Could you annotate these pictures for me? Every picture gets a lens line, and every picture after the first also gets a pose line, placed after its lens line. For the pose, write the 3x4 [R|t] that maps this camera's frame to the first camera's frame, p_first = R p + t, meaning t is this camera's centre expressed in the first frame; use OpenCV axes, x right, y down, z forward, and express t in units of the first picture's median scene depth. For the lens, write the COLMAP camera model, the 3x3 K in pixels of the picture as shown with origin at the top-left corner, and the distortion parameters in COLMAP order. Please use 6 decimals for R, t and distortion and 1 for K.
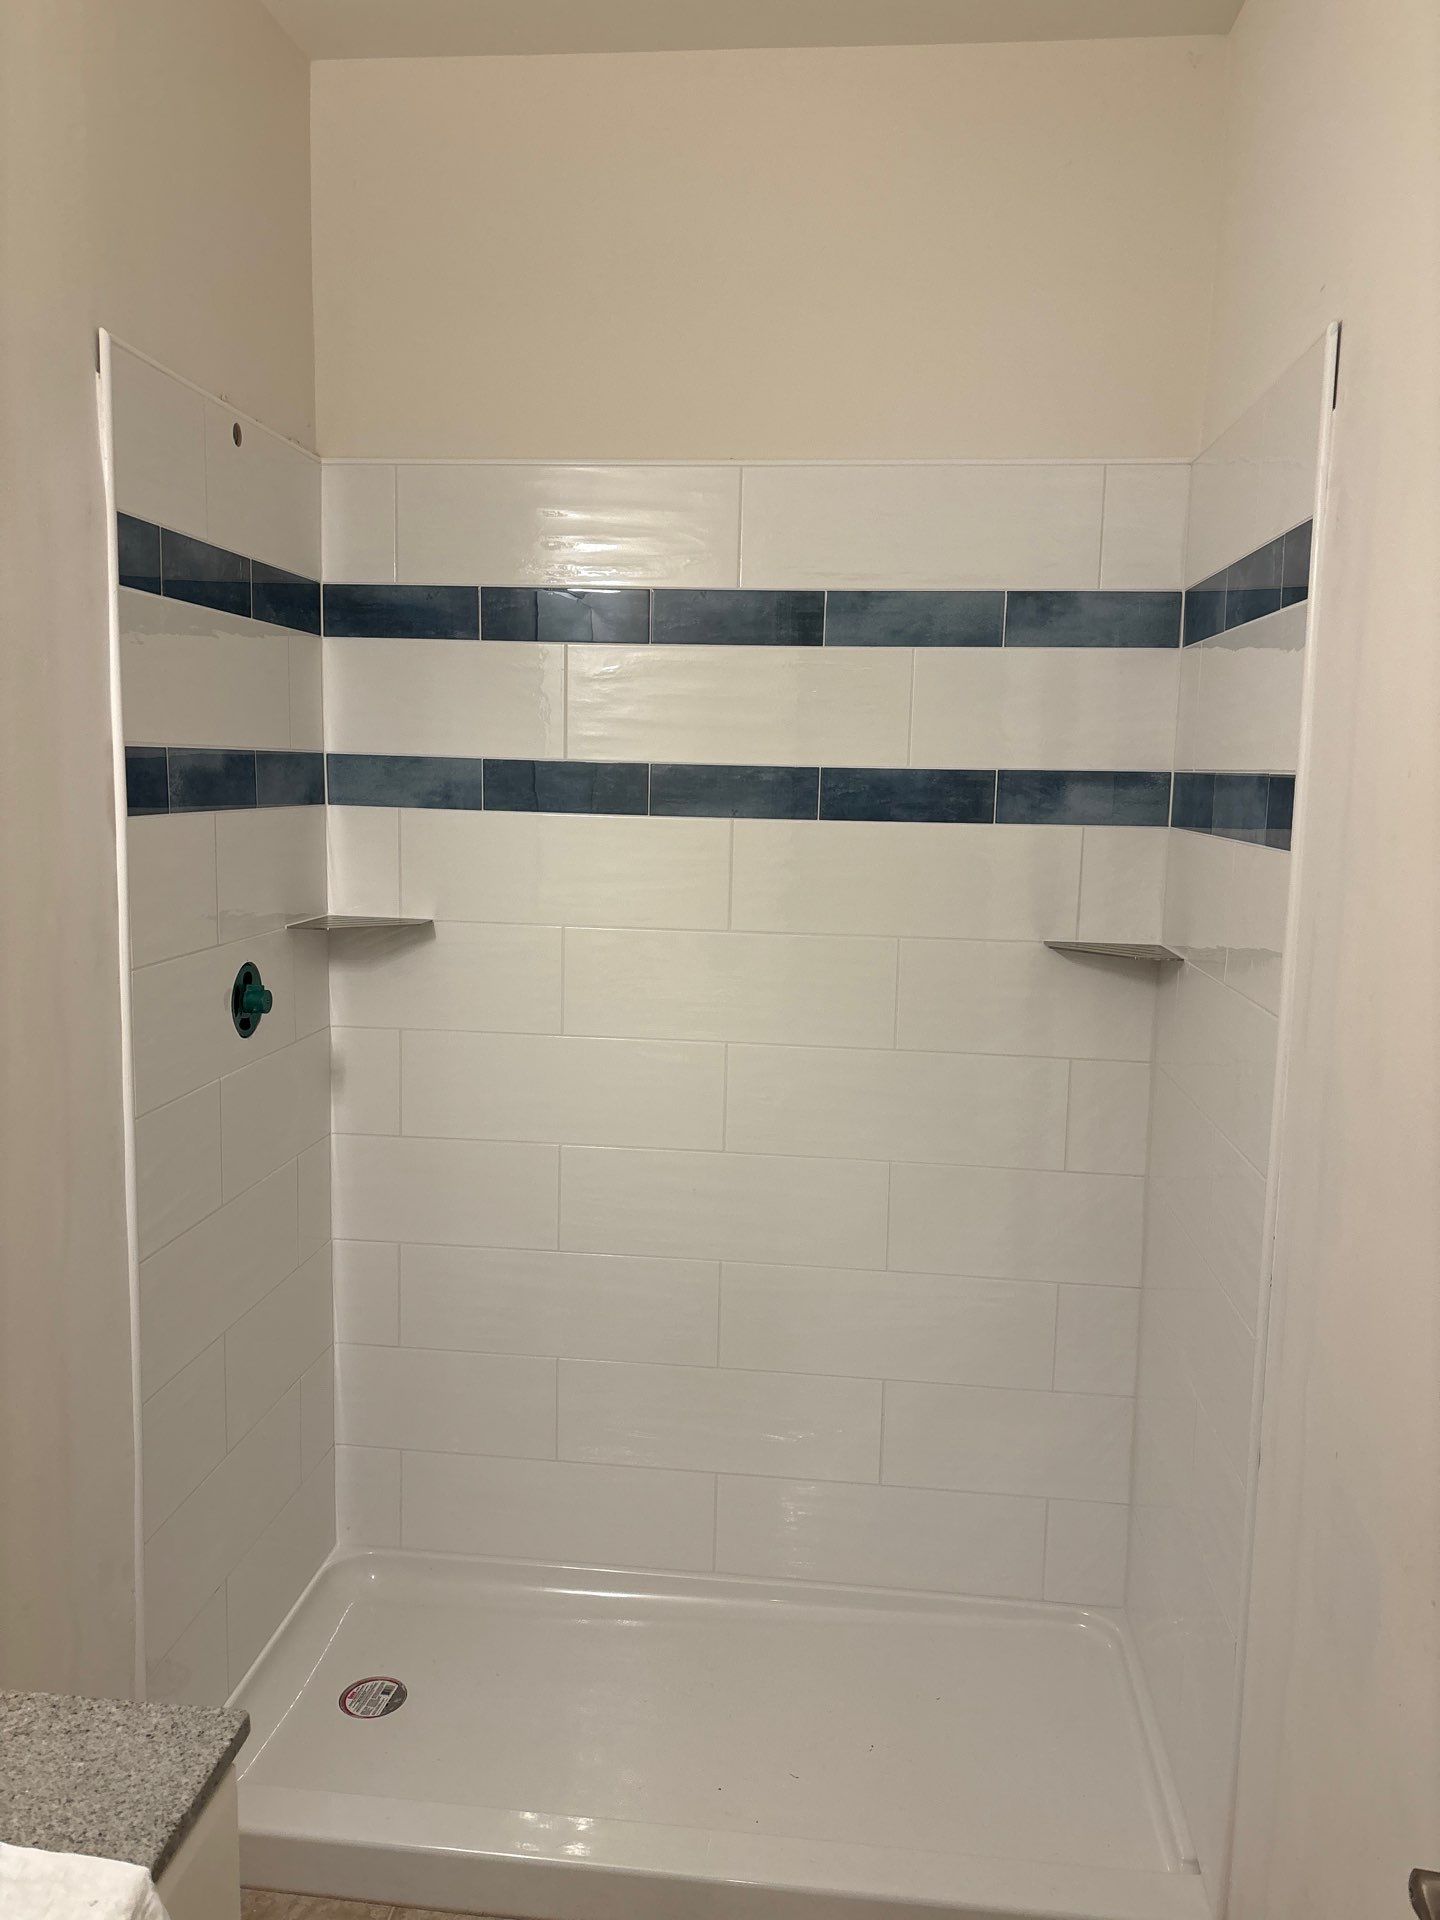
lens RADIAL K [[1448.8, 0, 711.9], [0, 1448.8, 970.6], [0, 0, 1]] dist [0.054509, -0.058269]
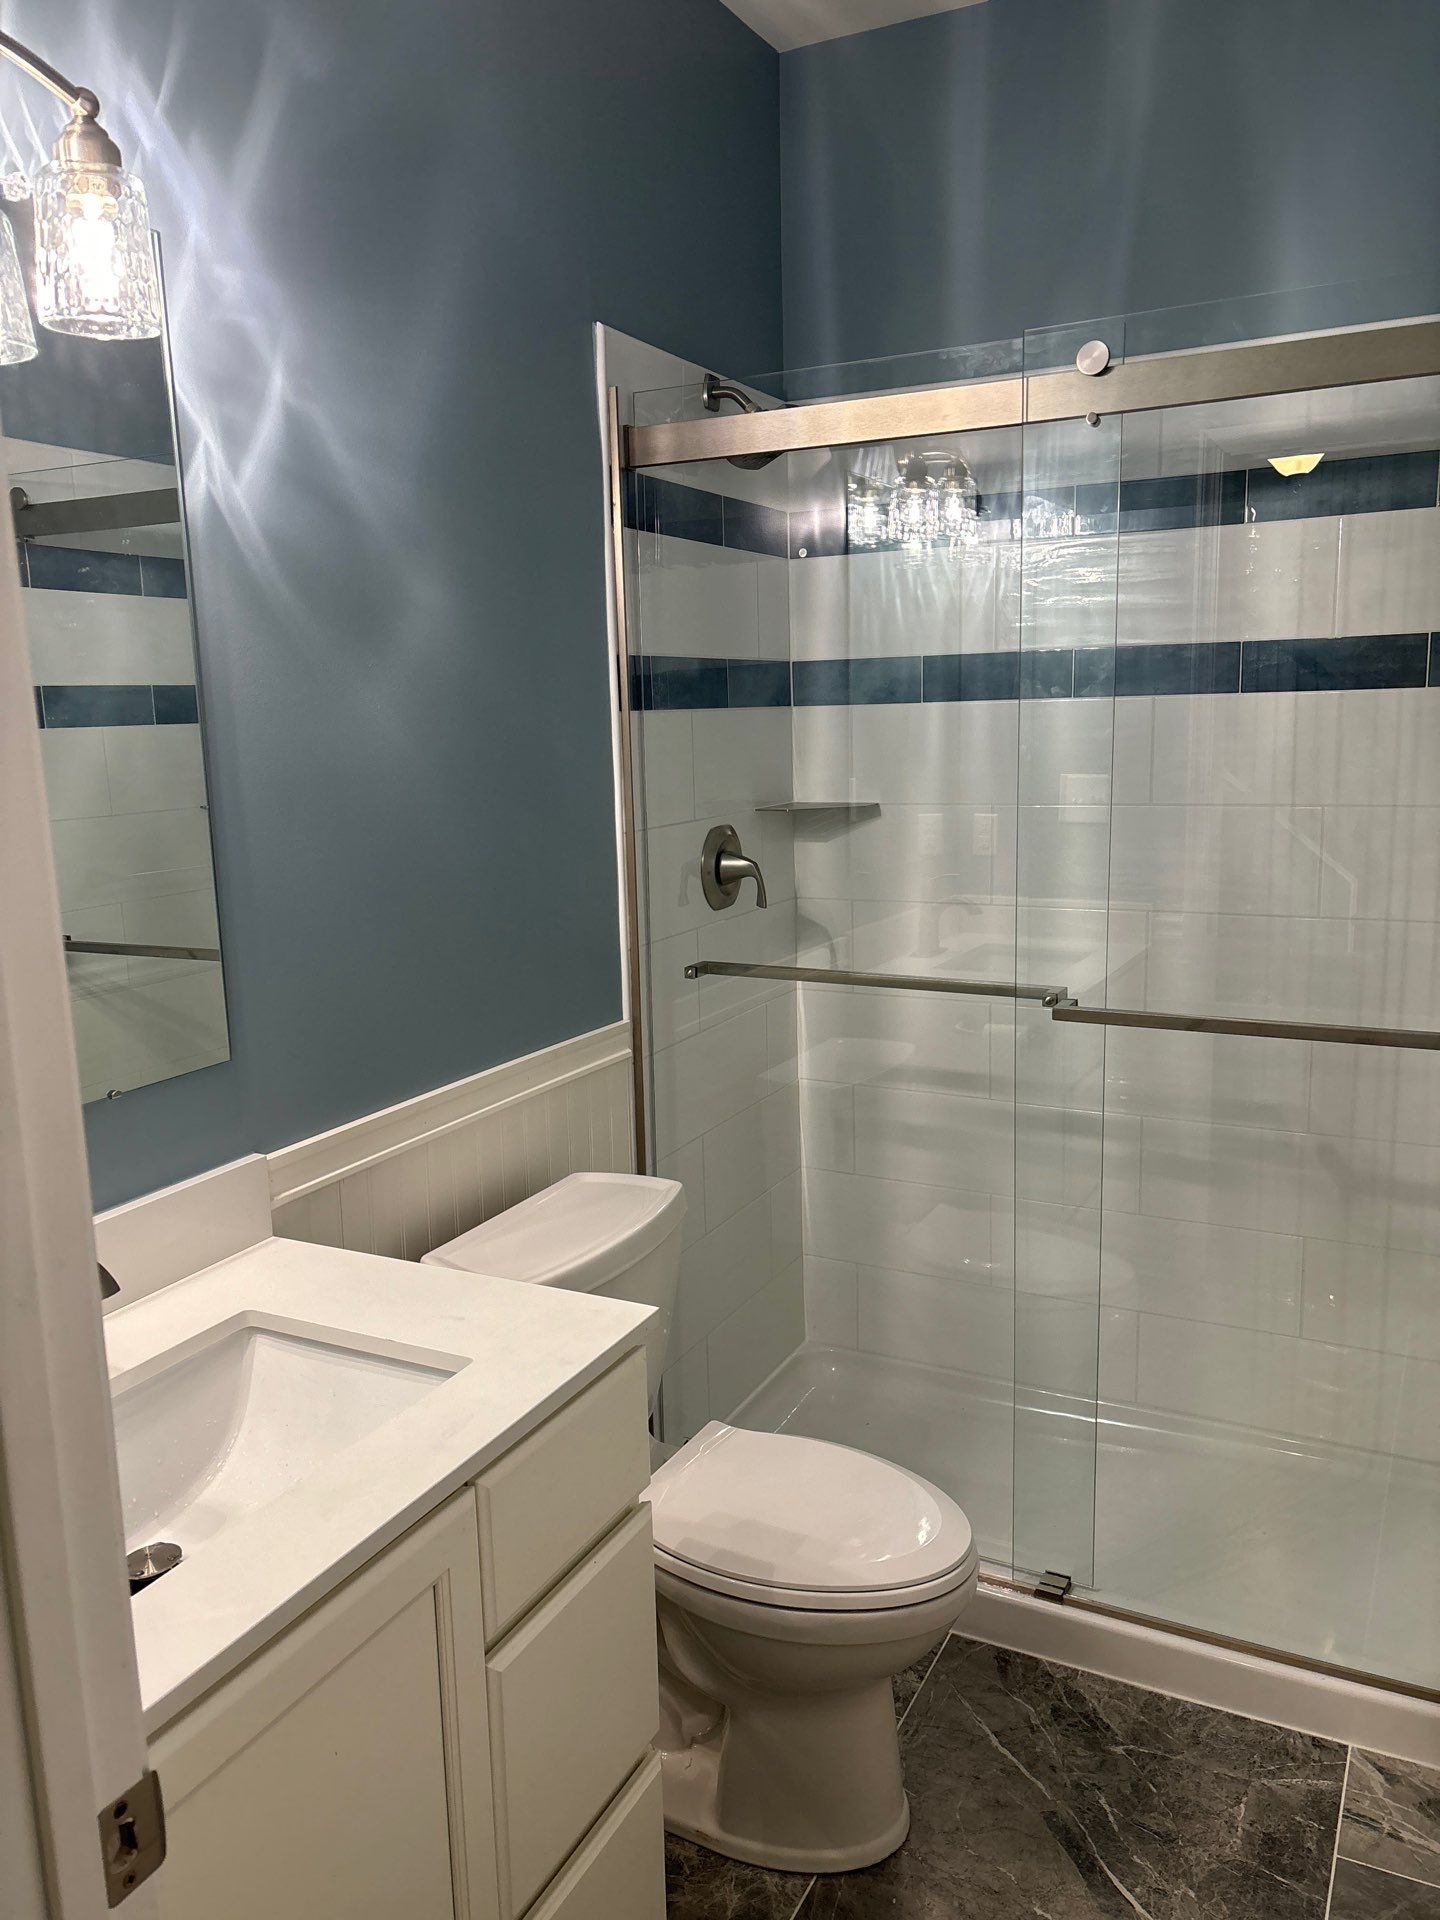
lens RADIAL K [[1448.8, 0, 710.1], [0, 1448.8, 968.7], [0, 0, 1]] dist [0.054509, -0.058269]
pose [[0.929995, 0.017732, -0.367143, 0.109964], [-0.001810, 0.999045, 0.043666, 0.048493], [0.367567, -0.039945, 0.929139, -0.119818]]
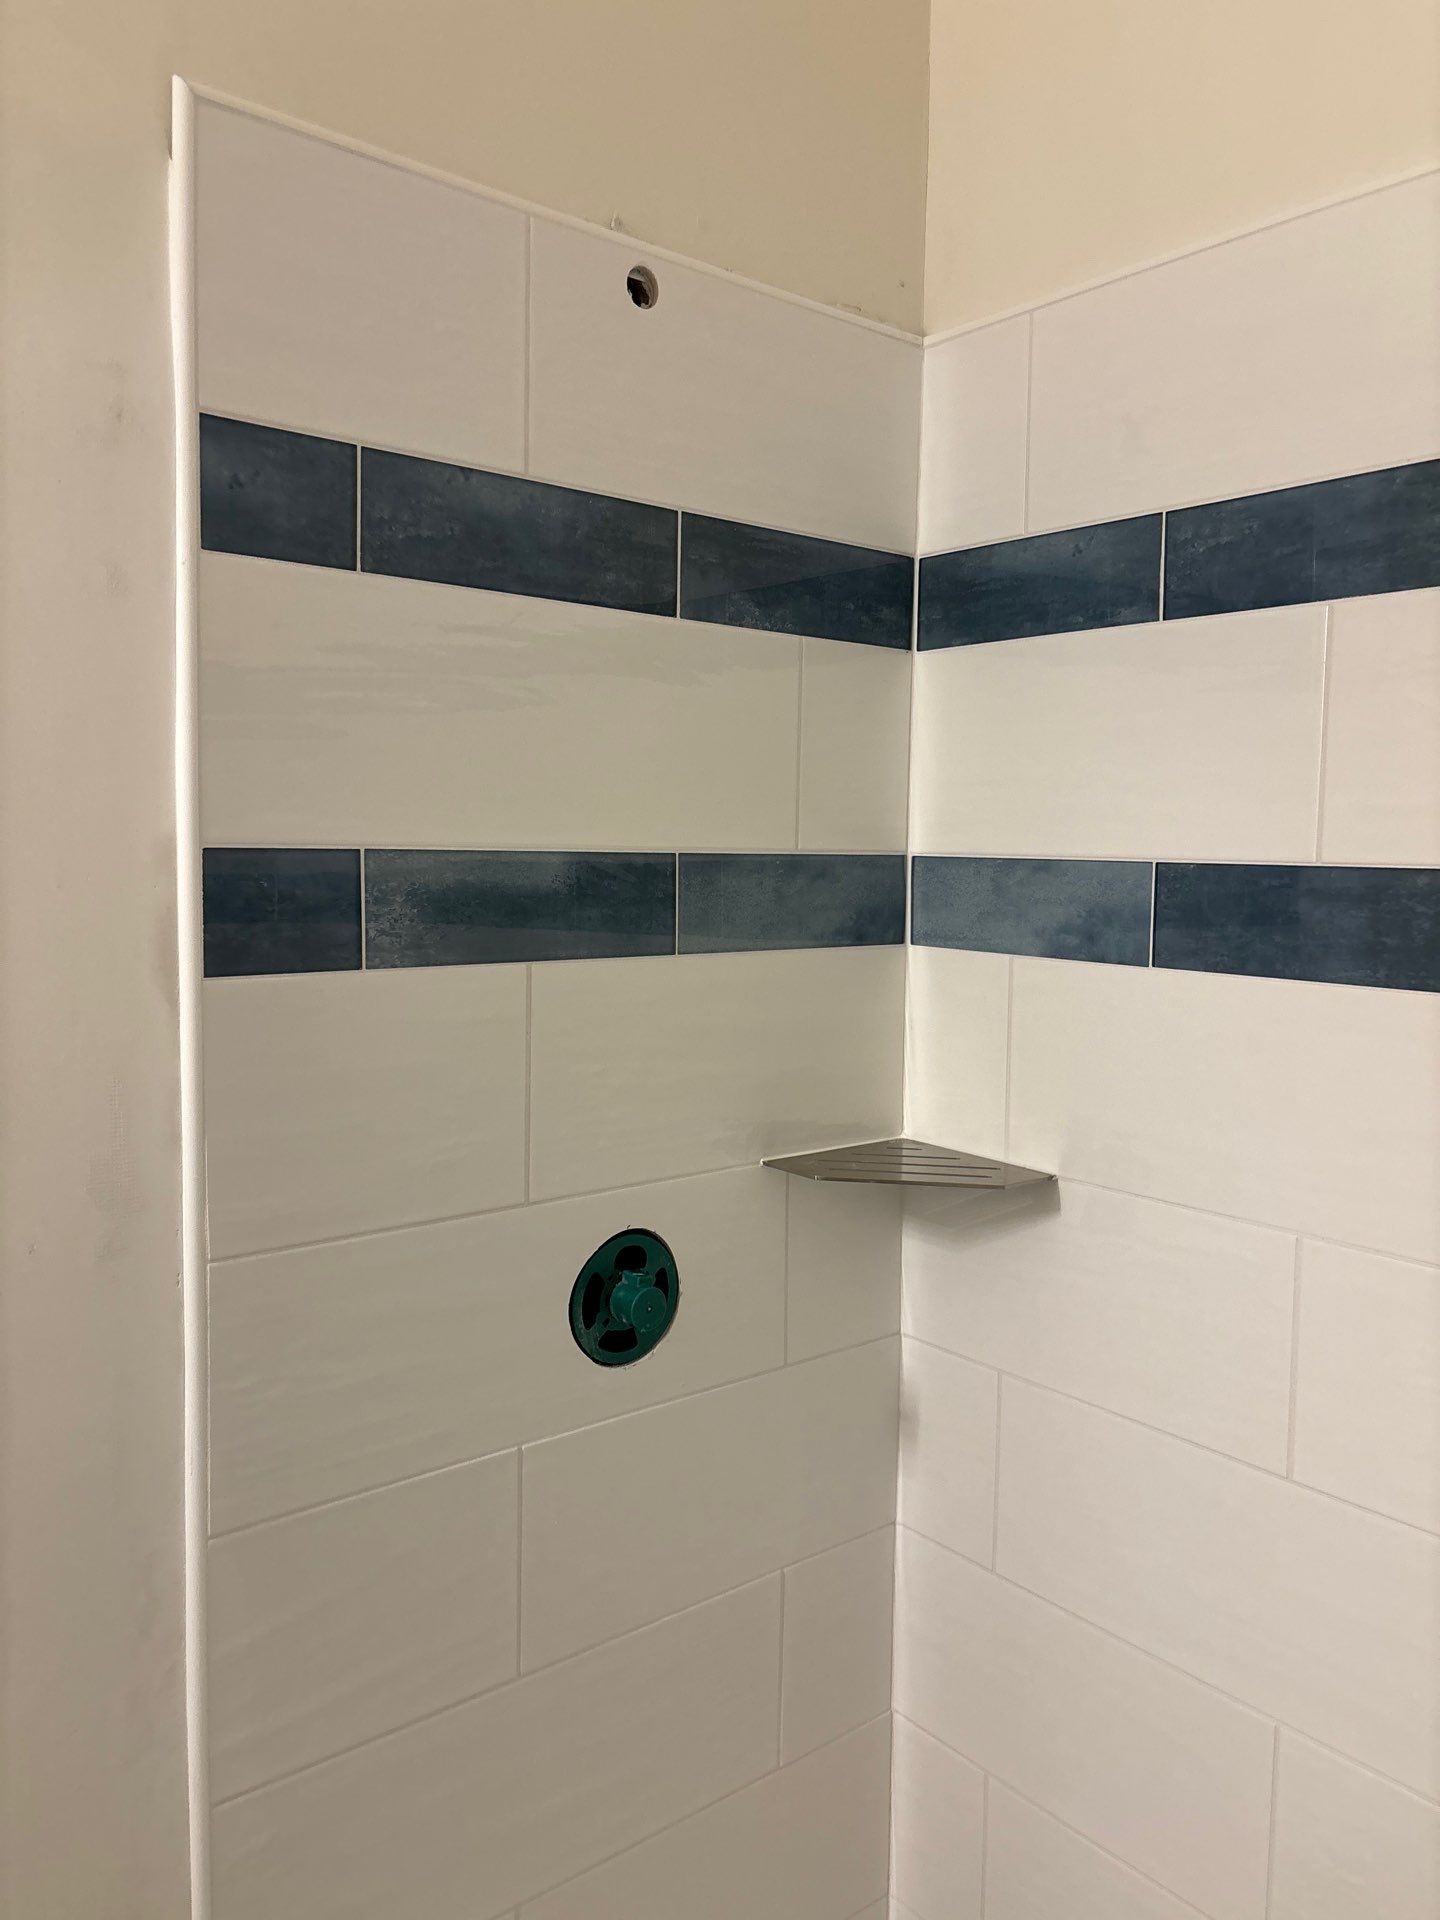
lens RADIAL K [[1448.8, 0, 750.3], [0, 1448.8, 954.4], [0, 0, 1]] dist [0.054509, -0.058269]
pose [[0.716362, 0.040795, -0.696535, 0.088753], [-0.094461, 0.994769, -0.038888, -0.086465], [0.691305, 0.093653, 0.716468, 0.580586]]
